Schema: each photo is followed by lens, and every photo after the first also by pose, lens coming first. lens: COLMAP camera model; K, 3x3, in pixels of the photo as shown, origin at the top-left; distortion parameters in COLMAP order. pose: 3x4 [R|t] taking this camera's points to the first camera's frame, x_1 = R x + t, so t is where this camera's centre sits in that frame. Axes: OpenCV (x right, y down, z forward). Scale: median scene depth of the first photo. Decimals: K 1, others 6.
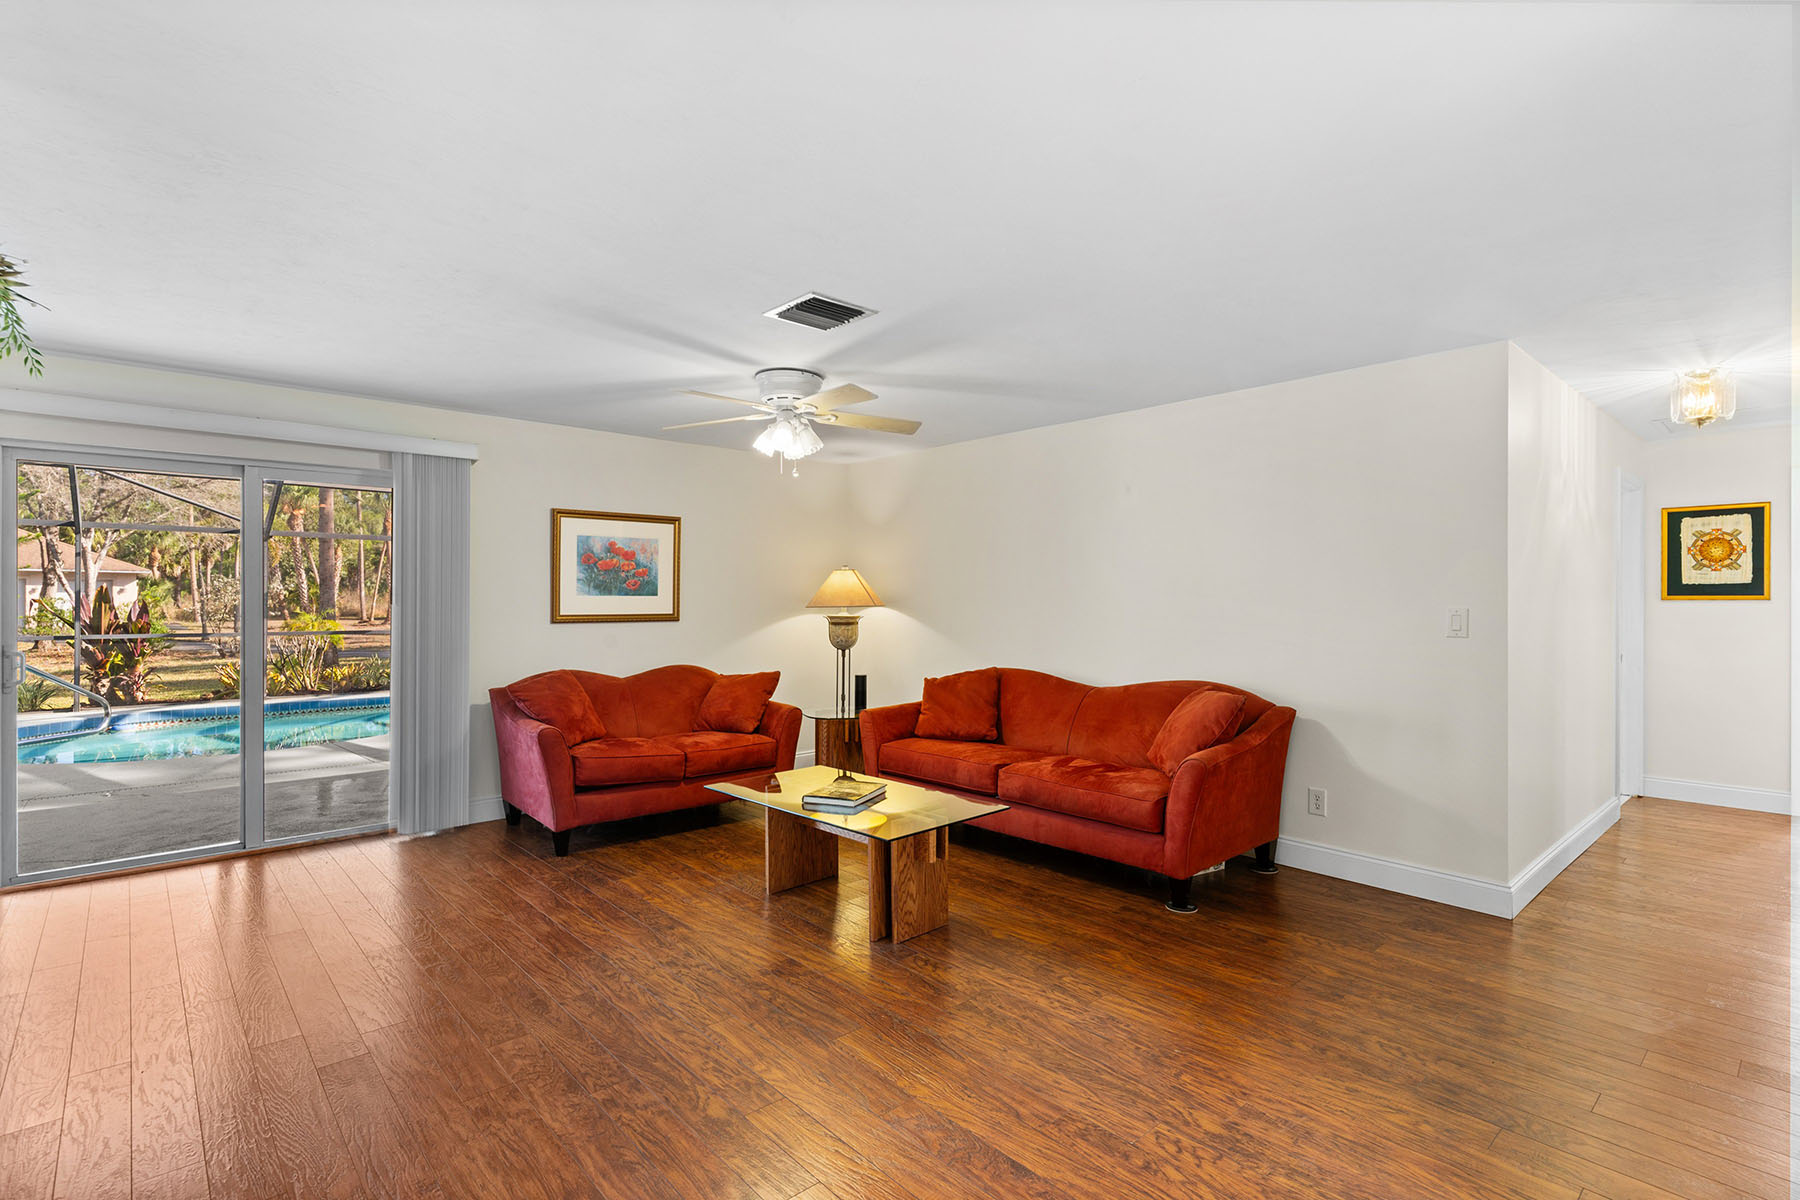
lens RADIAL K [[861.3, 0, 897.9], [0, 861.3, 596.5], [0, 0, 1]] dist [0.010886, -0.000955]
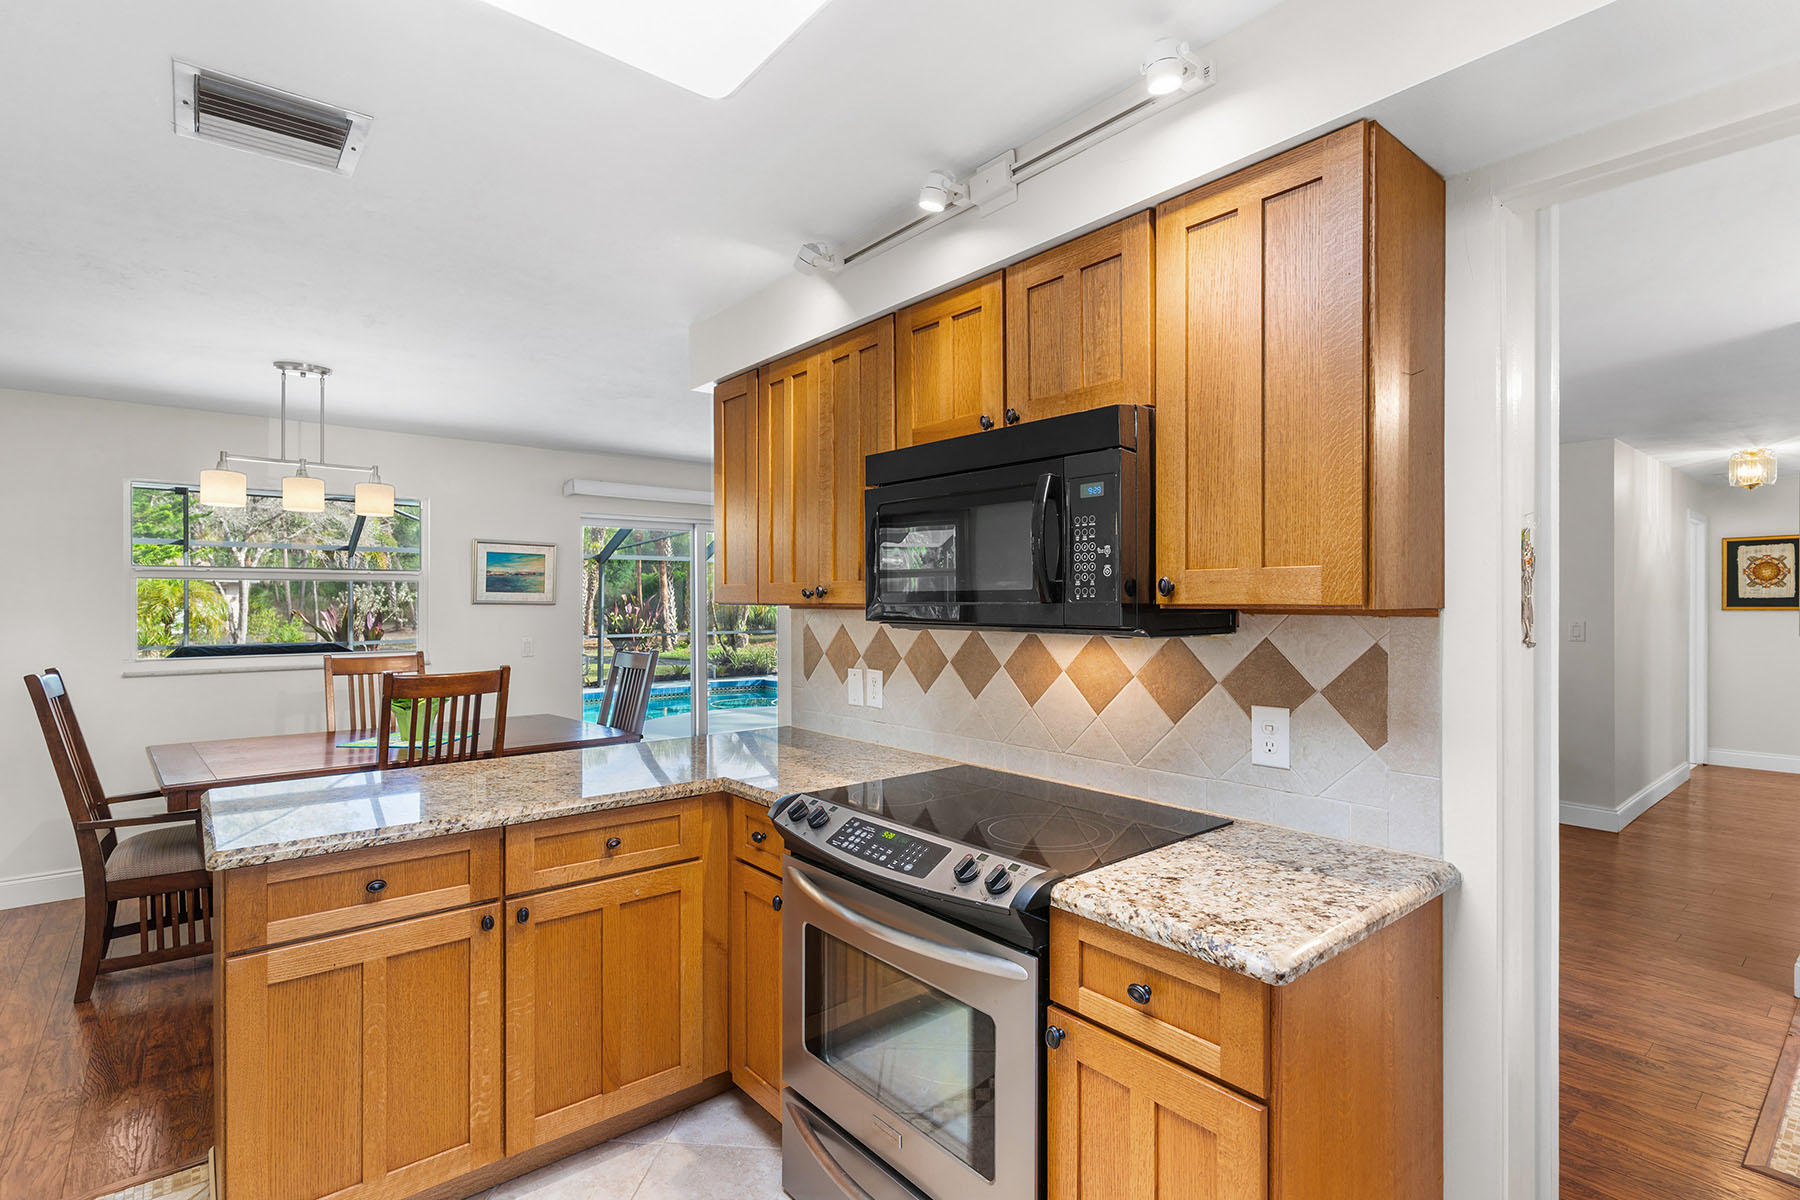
lens RADIAL K [[853.3, 0, 905.3], [0, 853.3, 604.0], [0, 0, 1]] dist [0.007684, -0.000267]
pose [[0.999307, -0.005117, -0.036863, -0.293434], [0.005282, 0.999977, 0.004365, -0.018901], [0.036840, -0.004557, 0.999311, -0.328401]]
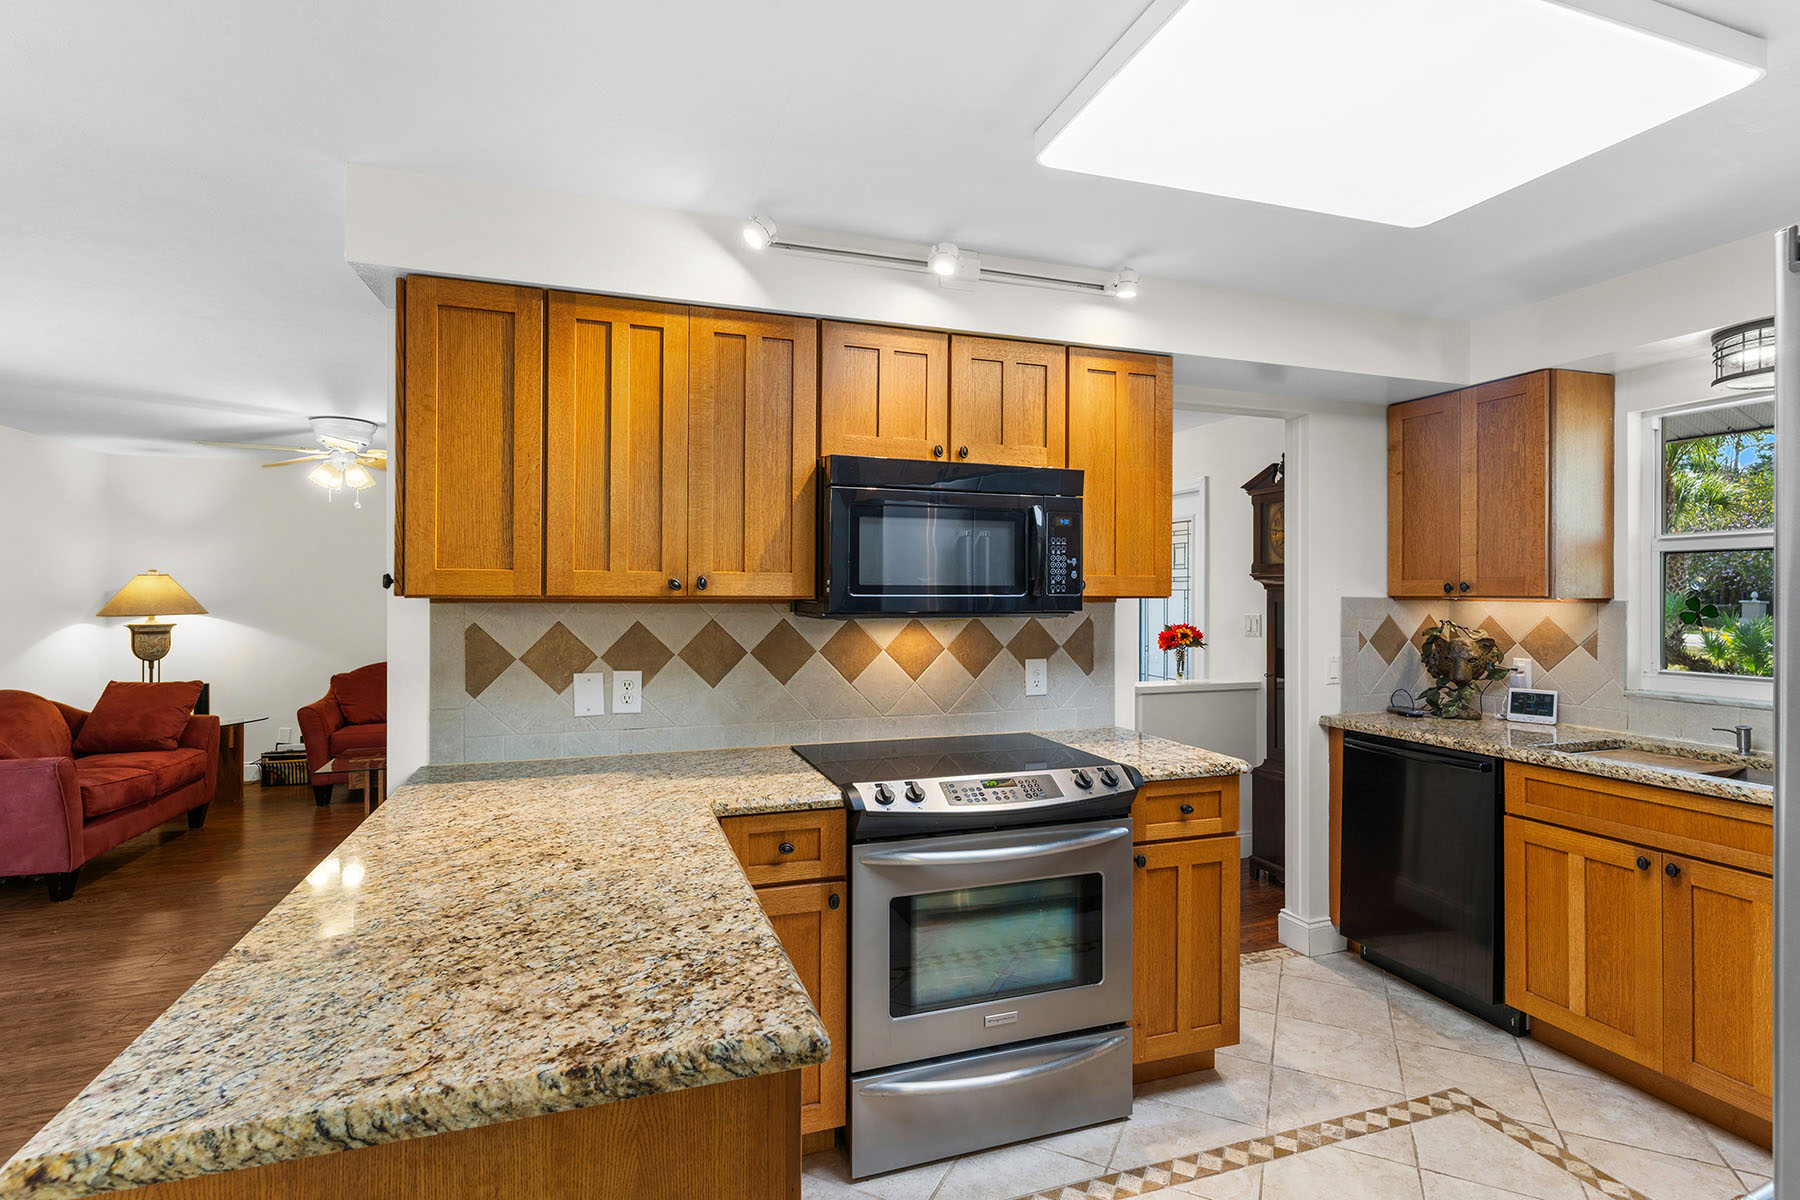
lens RADIAL K [[861.3, 0, 897.9], [0, 861.3, 596.5], [0, 0, 1]] dist [0.010886, -0.000955]
pose [[0.403450, -0.008622, 0.914961, -0.697905], [-0.001805, 0.999946, 0.010218, -0.021594], [-0.915000, -0.005774, 0.403413, -0.130554]]
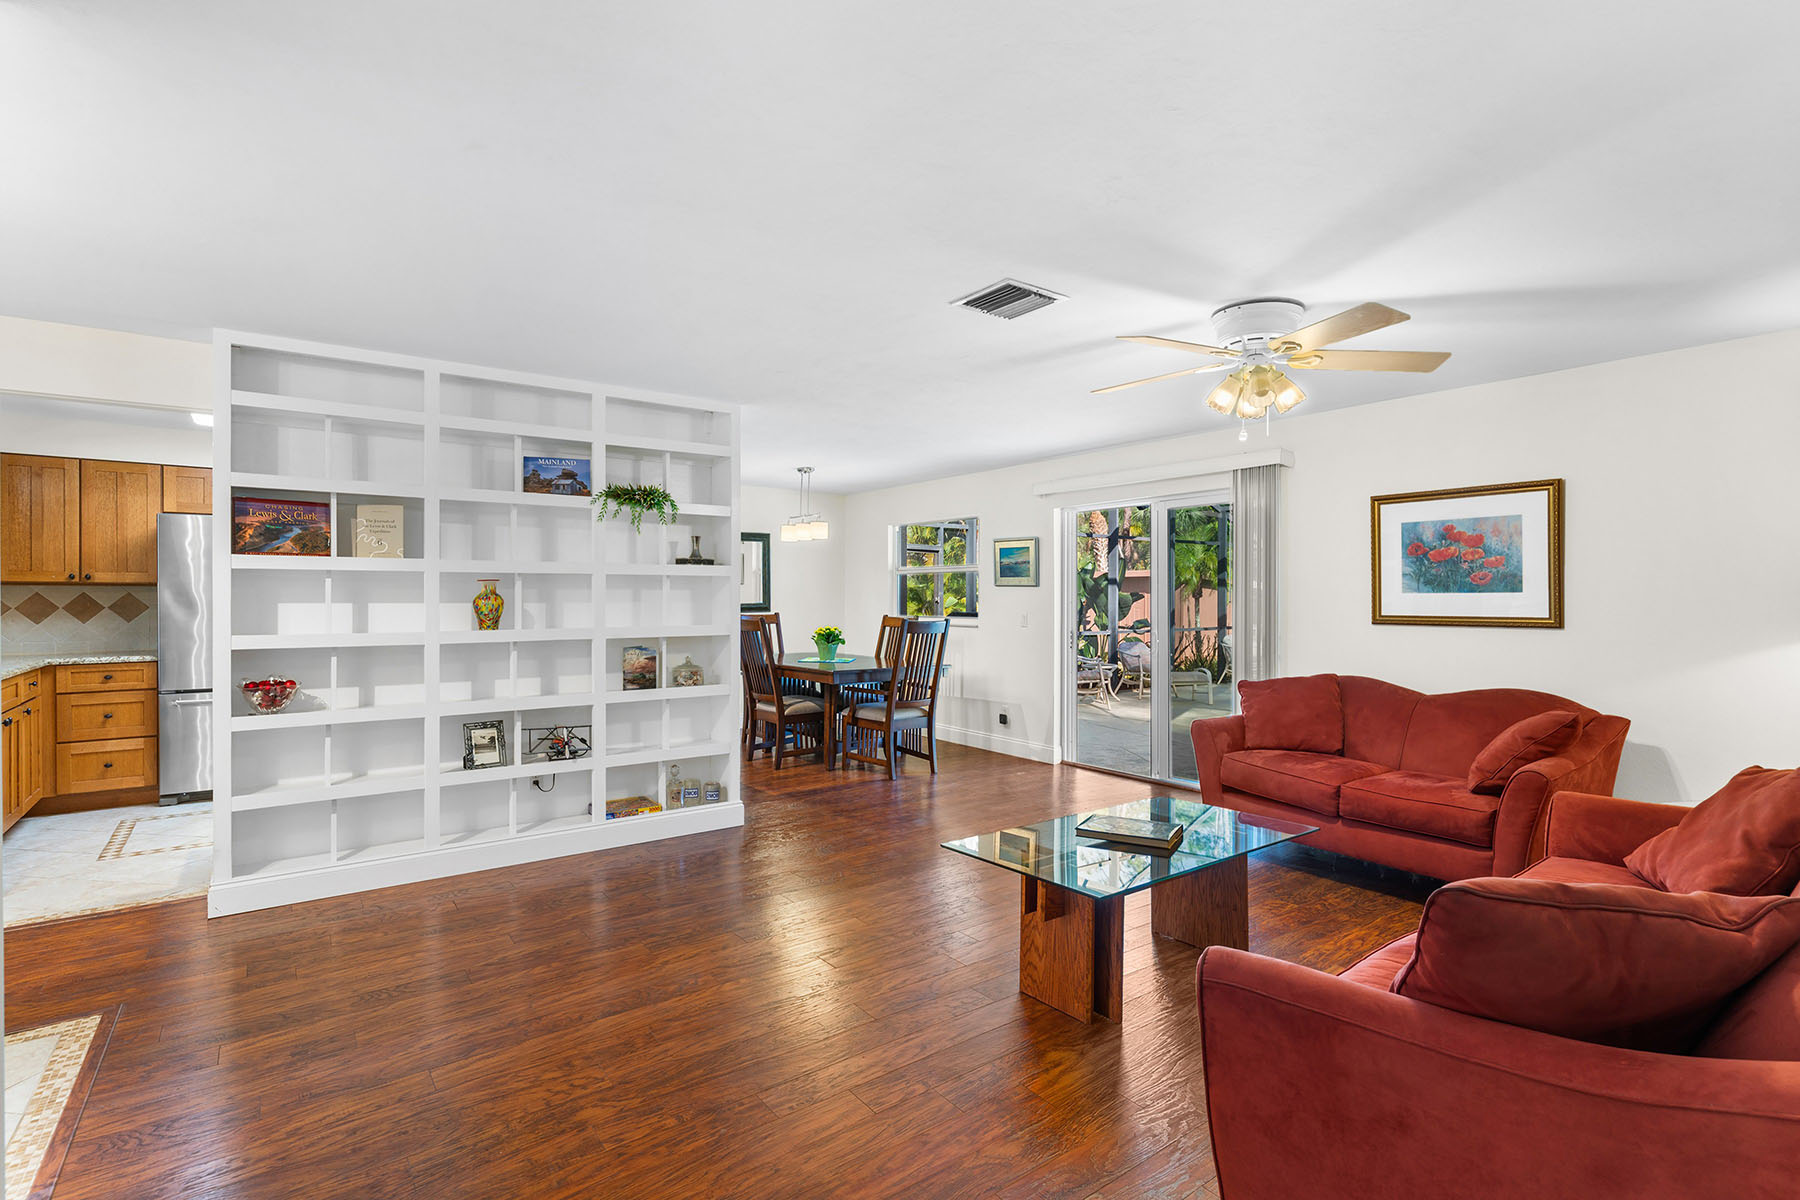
lens RADIAL K [[861.3, 0, 897.9], [0, 861.3, 596.5], [0, 0, 1]] dist [0.010886, -0.000955]
pose [[-0.108652, -0.004510, -0.994070, 0.536769], [0.004079, 0.999979, -0.004982, 0.004581], [0.994071, -0.004596, -0.108632, 0.592404]]
